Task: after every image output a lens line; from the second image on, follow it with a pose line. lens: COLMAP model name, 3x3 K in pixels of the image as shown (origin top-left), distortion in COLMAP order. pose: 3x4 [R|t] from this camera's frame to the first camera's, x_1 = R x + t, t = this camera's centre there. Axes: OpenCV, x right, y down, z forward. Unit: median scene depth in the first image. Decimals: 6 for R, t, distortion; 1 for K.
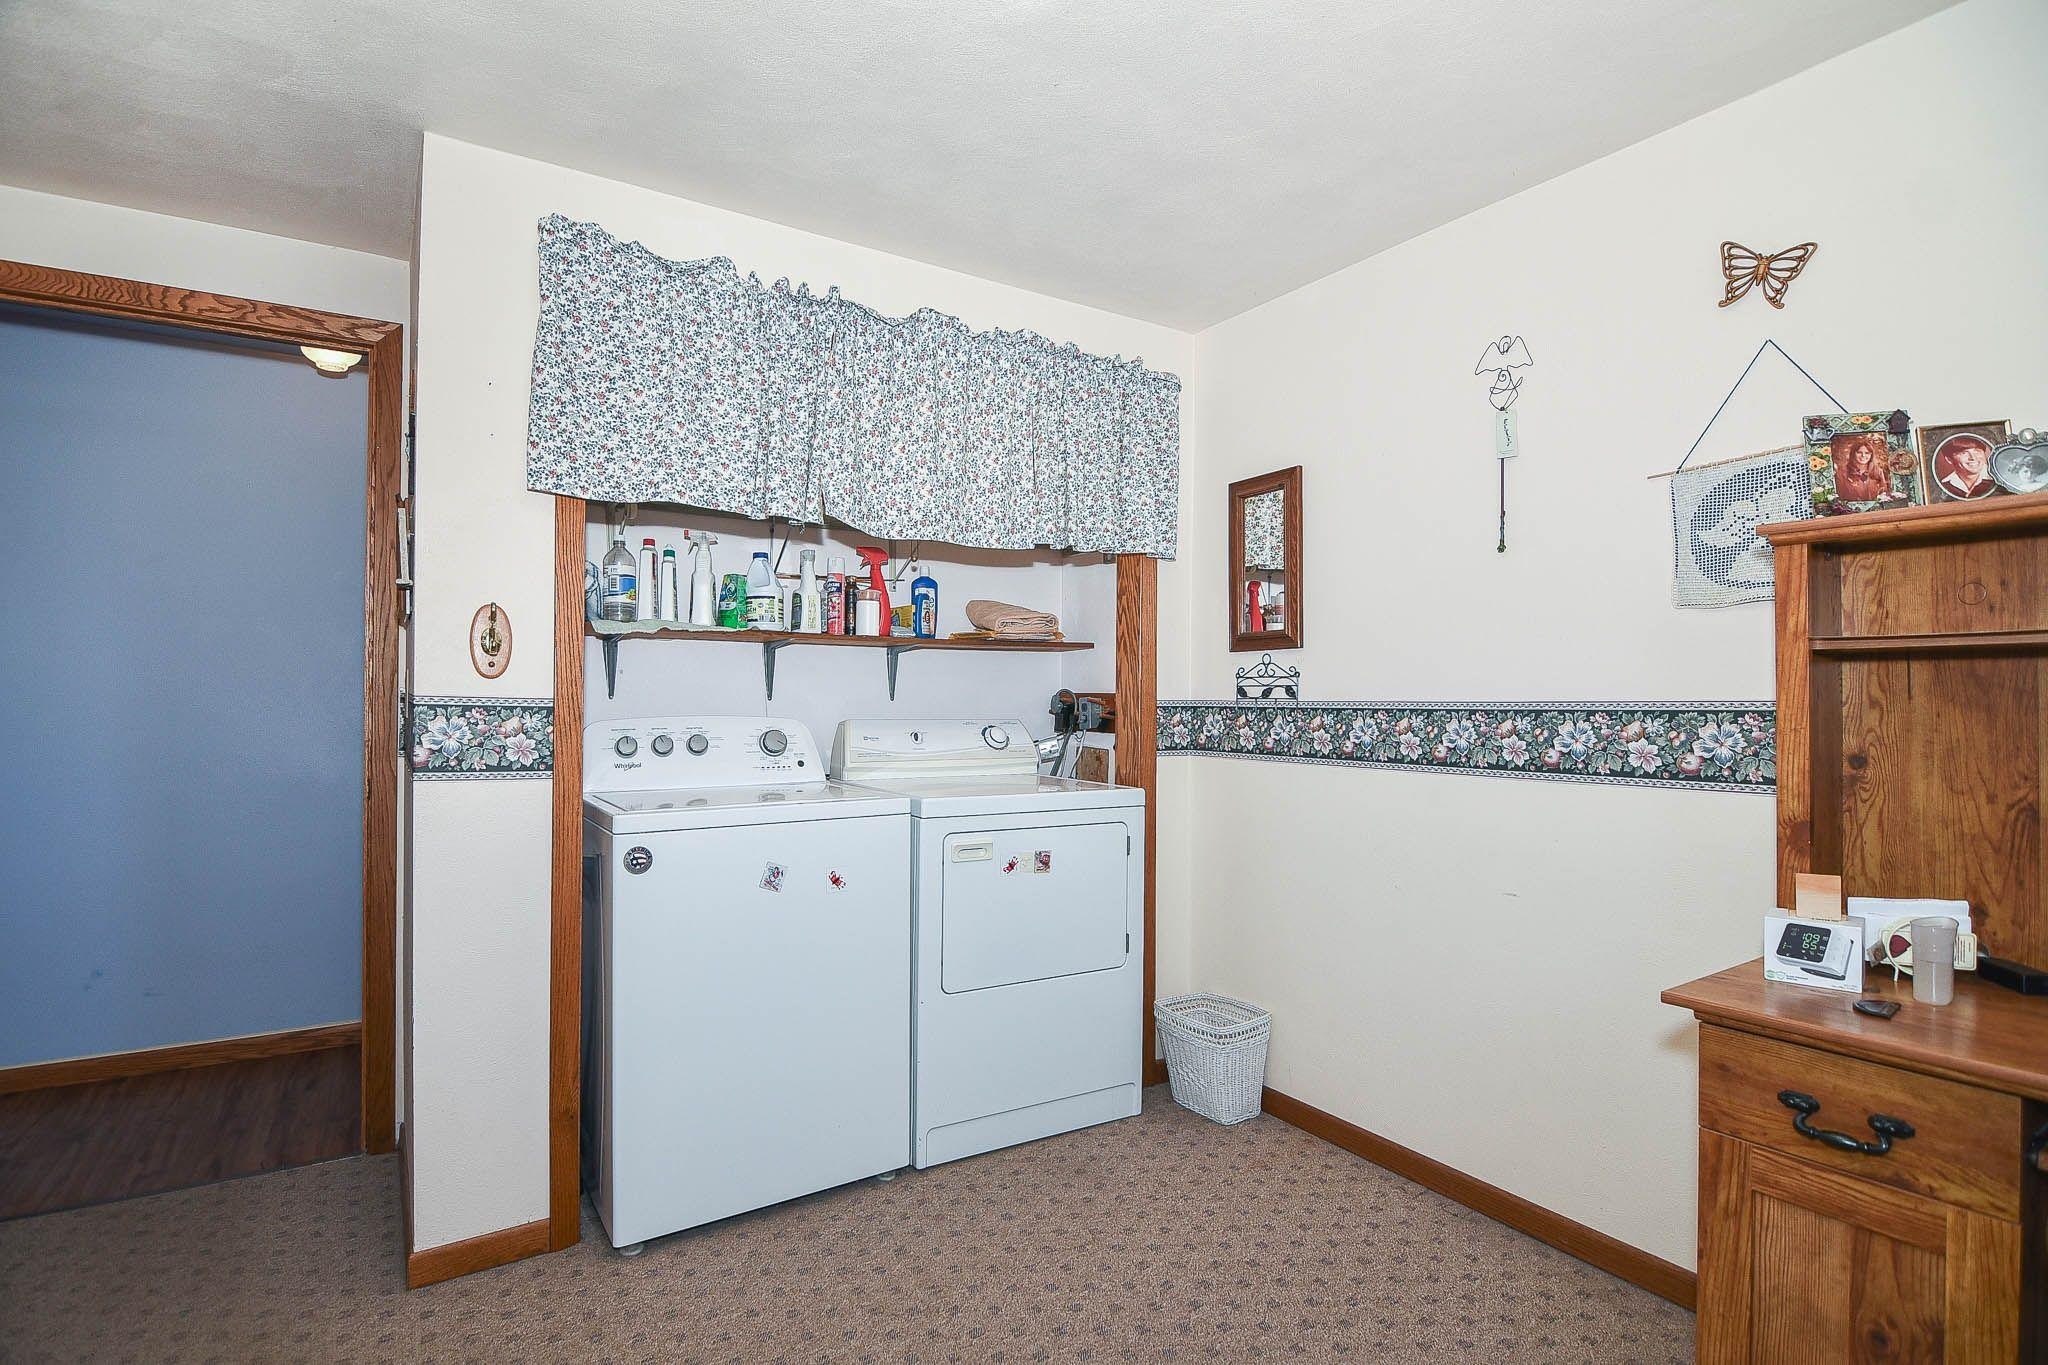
lens RADIAL K [[998.5, 0, 1012.6], [0, 998.5, 687.3], [0, 0, 1]] dist [-0.018468, -0.003411]
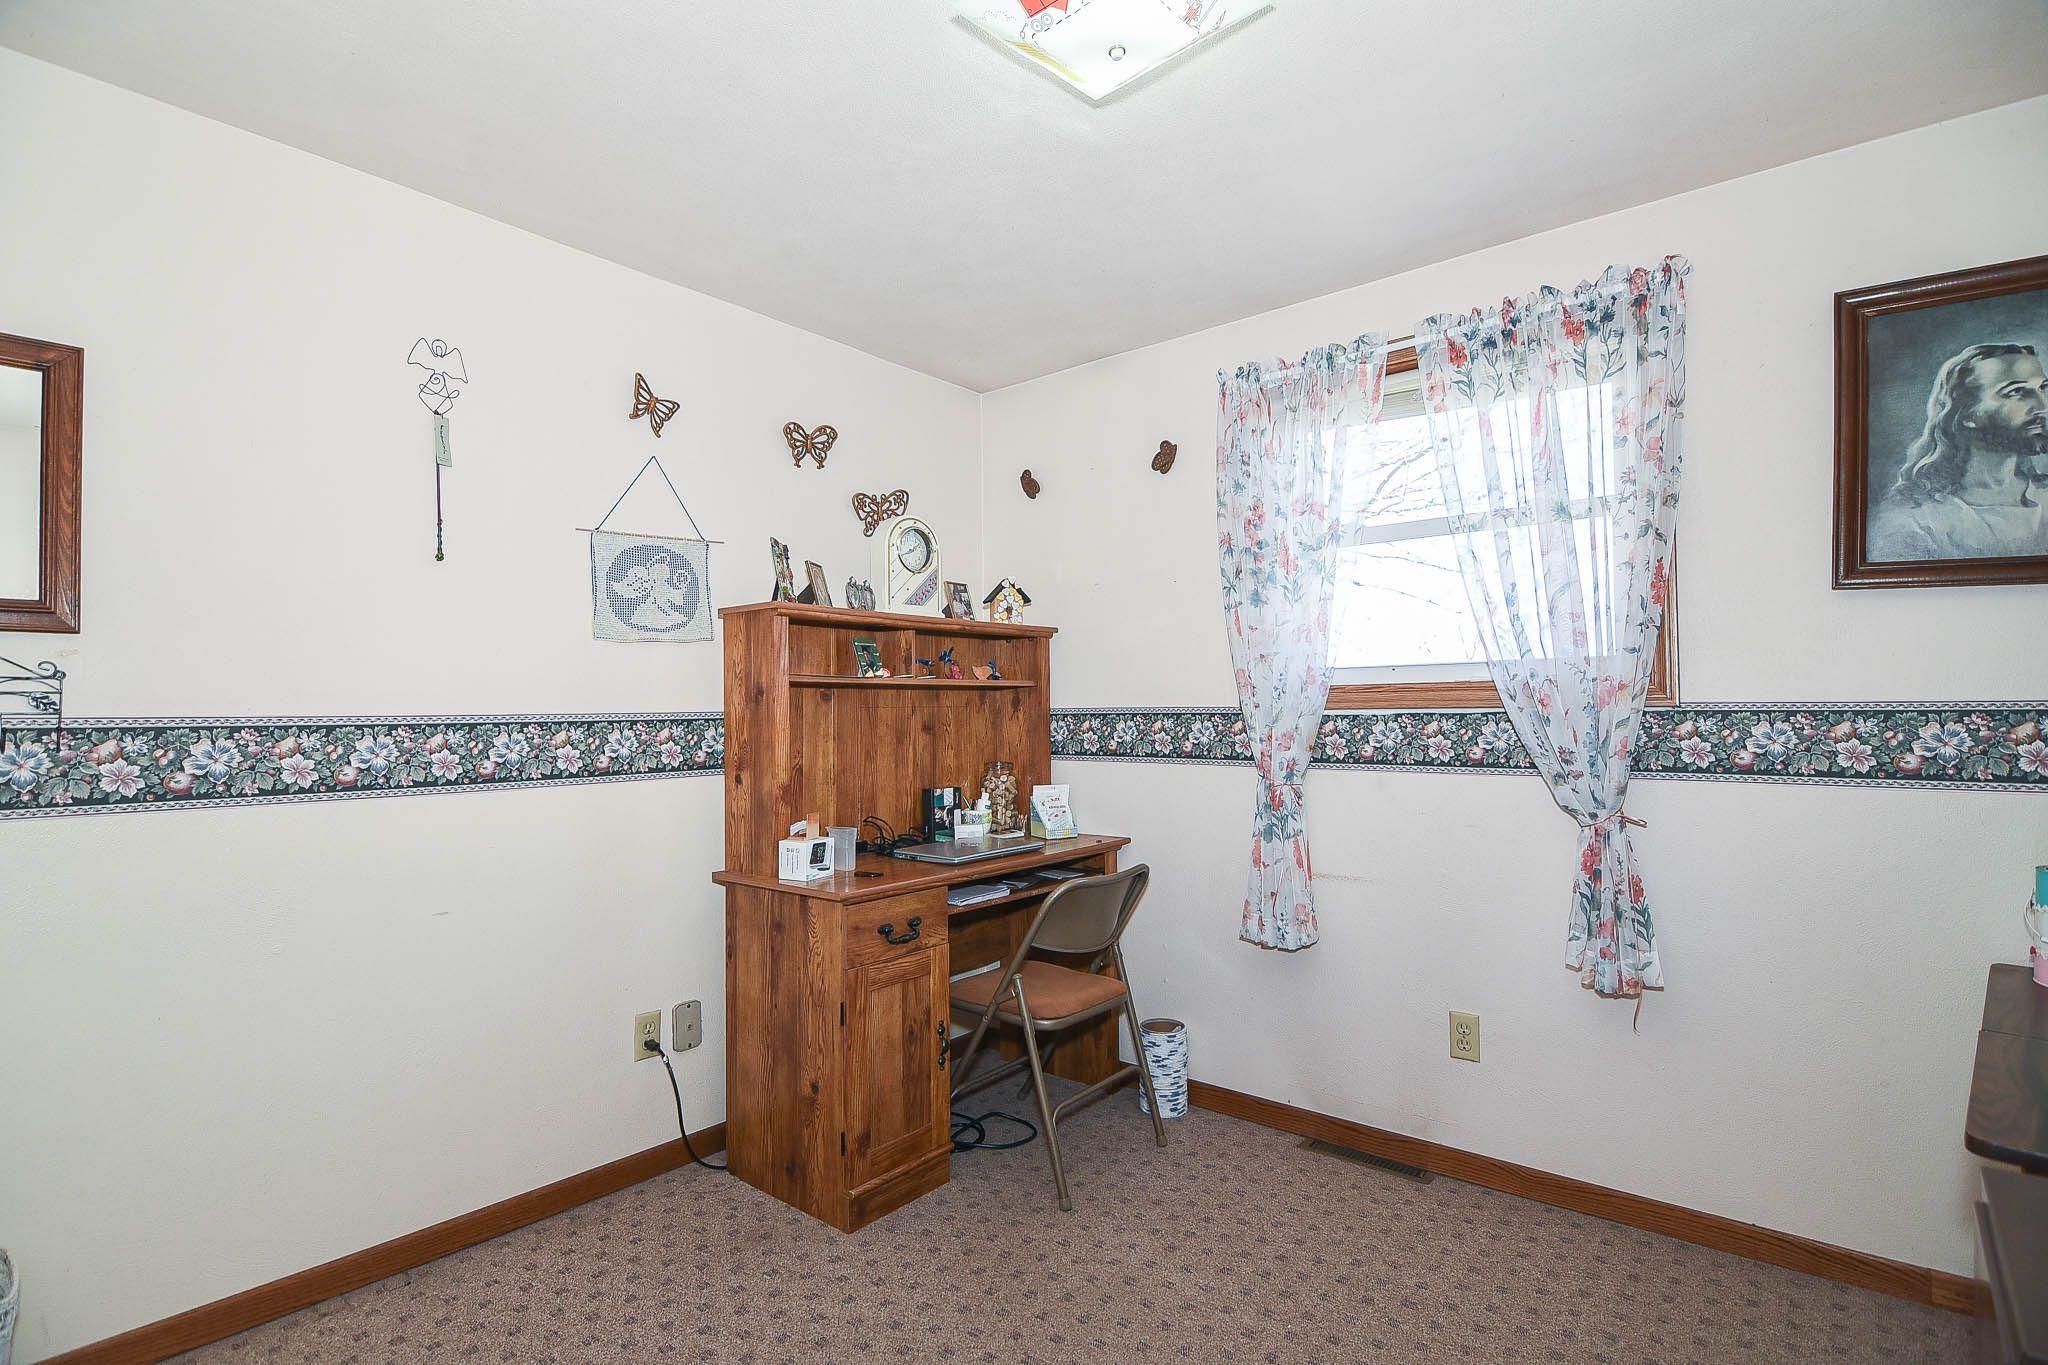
lens RADIAL K [[998.5, 0, 1014.1], [0, 998.5, 683.1], [0, 0, 1]] dist [-0.018468, -0.003411]
pose [[-0.313834, 0.026378, 0.949111, -0.614816], [-0.005163, 0.999552, -0.029488, 0.008889], [-0.949464, -0.014155, -0.313558, 0.792034]]
